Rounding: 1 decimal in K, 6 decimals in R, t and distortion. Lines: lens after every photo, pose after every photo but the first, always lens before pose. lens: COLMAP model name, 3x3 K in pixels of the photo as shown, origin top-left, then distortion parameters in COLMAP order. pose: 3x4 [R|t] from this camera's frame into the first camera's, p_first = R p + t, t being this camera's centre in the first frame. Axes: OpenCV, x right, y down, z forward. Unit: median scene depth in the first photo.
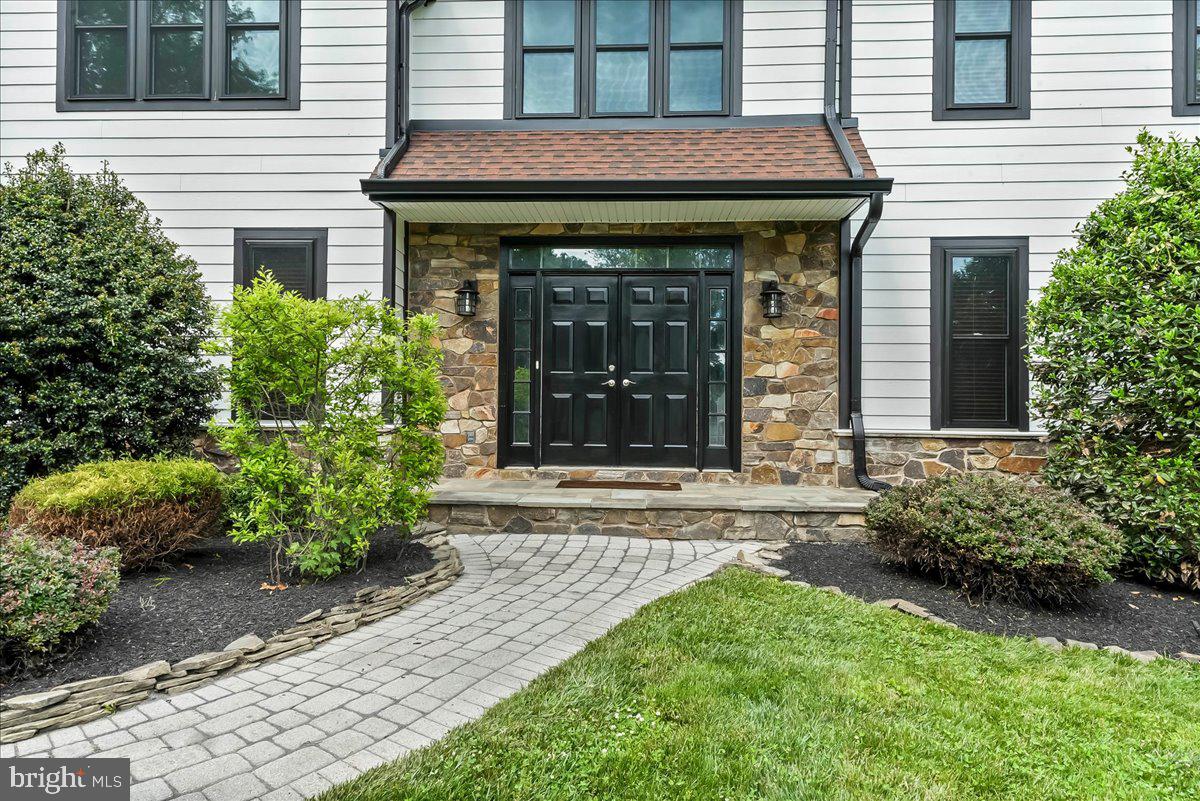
lens RADIAL K [[780.7, 0, 585.6], [0, 780.7, 445.0], [0, 0, 1]] dist [0.022452, -0.002484]
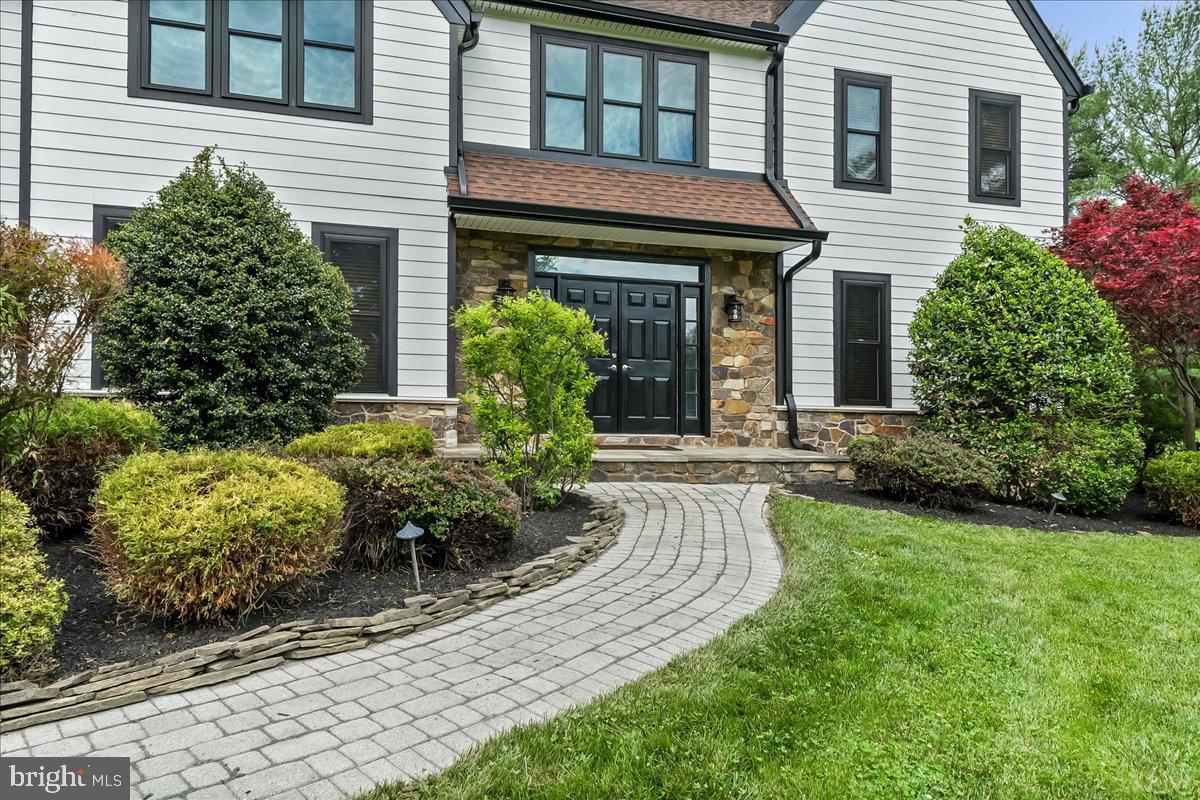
lens RADIAL K [[780.7, 0, 610.7], [0, 780.7, 425.9], [0, 0, 1]] dist [0.022452, -0.002484]
pose [[0.943221, -0.000505, 0.332165, -0.409493], [0.000994, 0.999999, -0.001301, 0.017175], [-0.332164, 0.001557, 0.943220, -0.196358]]
